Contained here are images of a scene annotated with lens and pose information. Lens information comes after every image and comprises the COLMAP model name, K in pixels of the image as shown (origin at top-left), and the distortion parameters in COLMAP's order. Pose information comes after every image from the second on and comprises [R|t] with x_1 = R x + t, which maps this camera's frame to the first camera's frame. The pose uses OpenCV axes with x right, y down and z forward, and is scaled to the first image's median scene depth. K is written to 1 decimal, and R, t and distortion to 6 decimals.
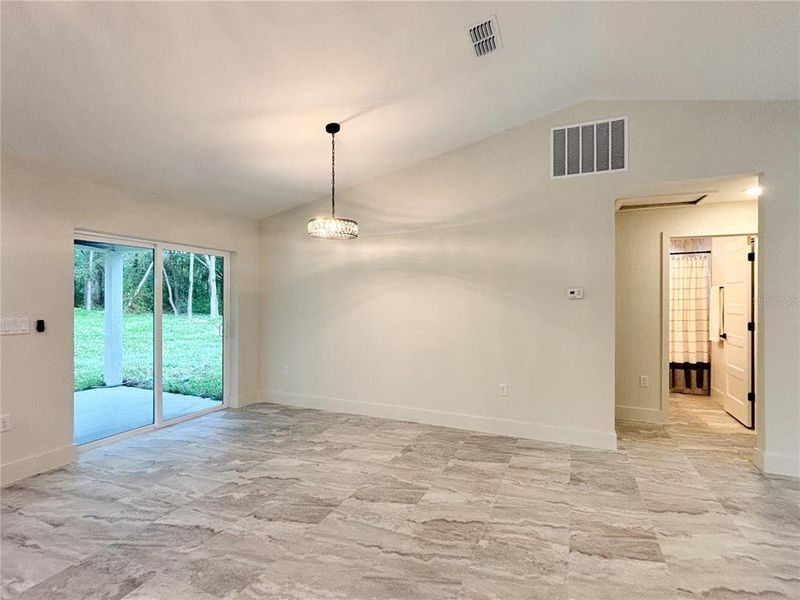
lens RADIAL K [[388.9, 0, 385.4], [0, 388.9, 300.2], [0, 0, 1]] dist [0.002024, 0.000421]
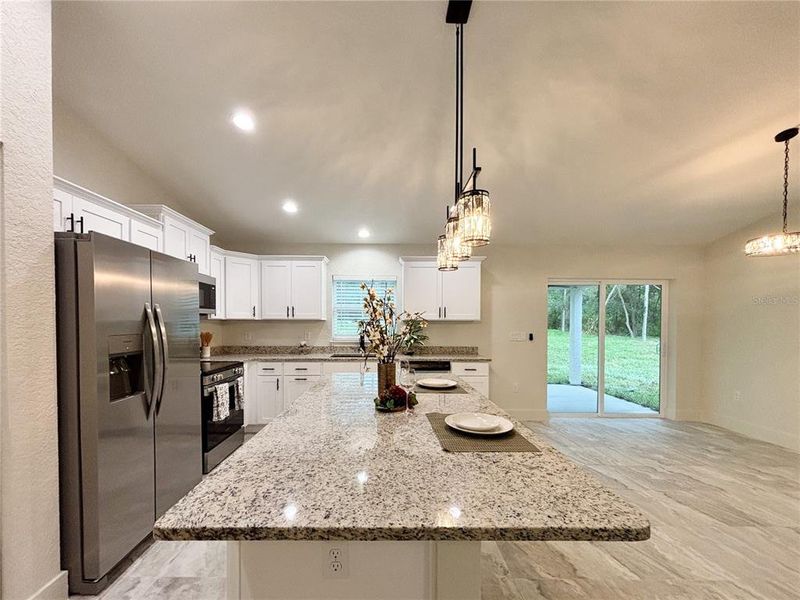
lens RADIAL K [[333.0, 0, 398.3], [0, 333.0, 329.8], [0, 0, 1]] dist [0.000942, 0.000056]
pose [[0.439075, 0.016366, -0.898302, 0.096249], [-0.002651, 0.999853, 0.016920, 0.004685], [0.898447, -0.005047, 0.439054, -0.094527]]
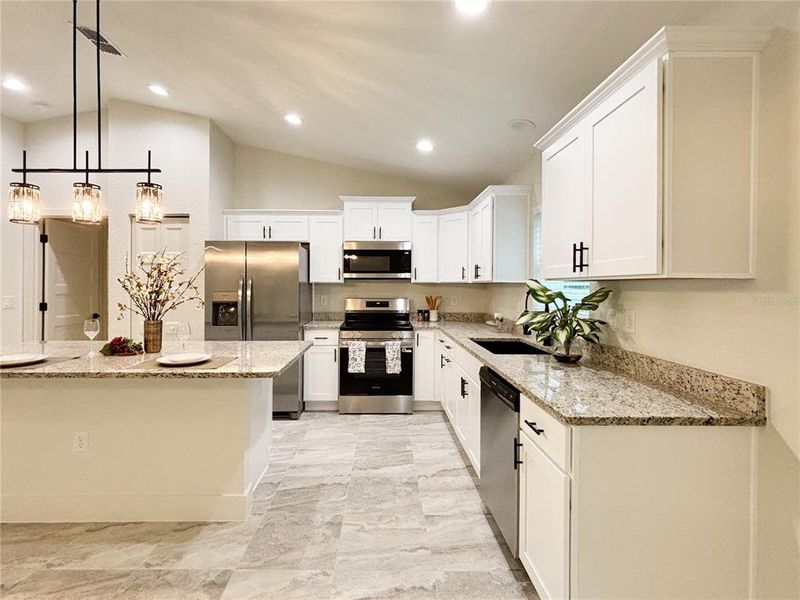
lens RADIAL K [[408.5, 0, 384.3], [0, 408.5, 288.4], [0, 0, 1]] dist [0.000065, 0.000388]
pose [[-0.905559, -0.009152, -0.424122, -0.201902], [-0.010644, 0.999943, 0.001149, 0.006426], [0.424087, 0.005555, -0.905604, 0.479001]]
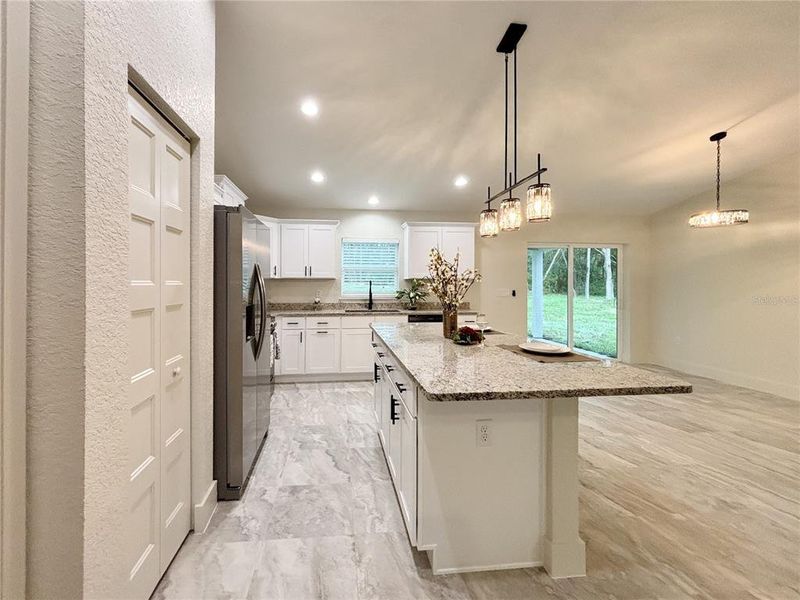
lens RADIAL K [[336.4, 0, 380.9], [0, 336.4, 285.6], [0, 0, 1]] dist [0.001053, -0.000382]
pose [[0.530503, 0.000800, -0.847683, 0.107448], [0.000996, 0.999998, 0.001566, 0.011041], [0.847683, -0.001675, 0.530501, -0.244075]]
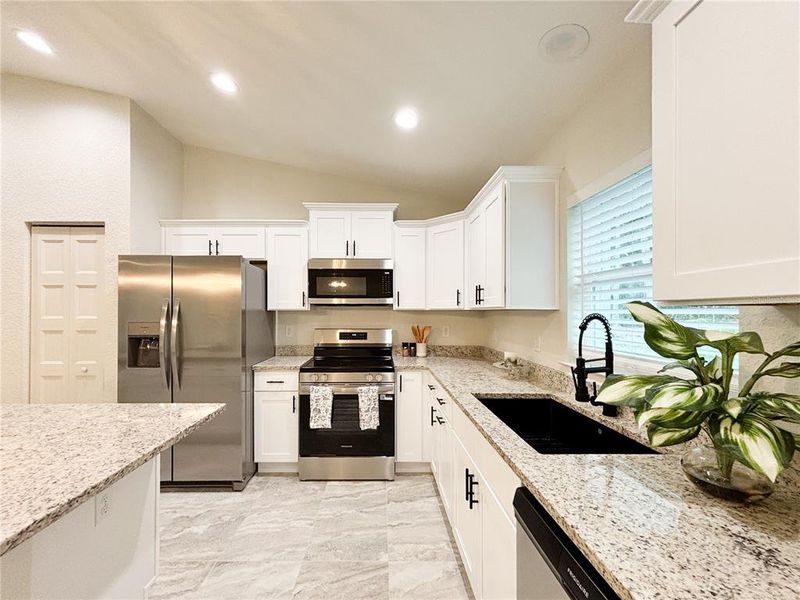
lens RADIAL K [[344.1, 0, 385.0], [0, 344.1, 309.5], [0, 0, 1]] dist [-0.000529, -0.000114]
pose [[-0.901536, -0.012241, -0.432530, -0.322455], [-0.007276, 0.999887, -0.013134, 0.002717], [0.432642, -0.008694, -0.901524, 0.291535]]
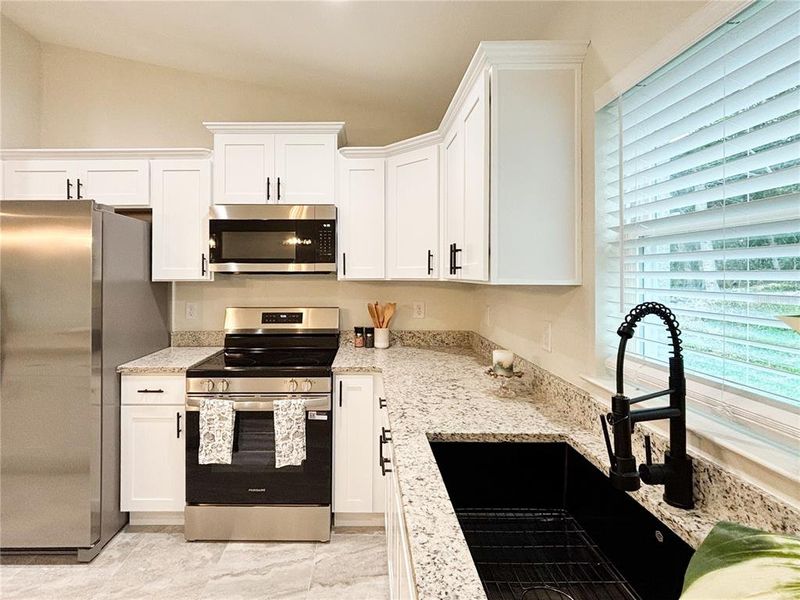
lens RADIAL K [[417.8, 0, 371.4], [0, 417.8, 273.5], [0, 0, 1]] dist [-0.001546, 0.000413]
pose [[-0.905367, -0.008447, -0.424546, -0.401942], [-0.005278, 0.999949, -0.008640, -0.006010], [0.424597, -0.005581, -0.905365, 0.234236]]
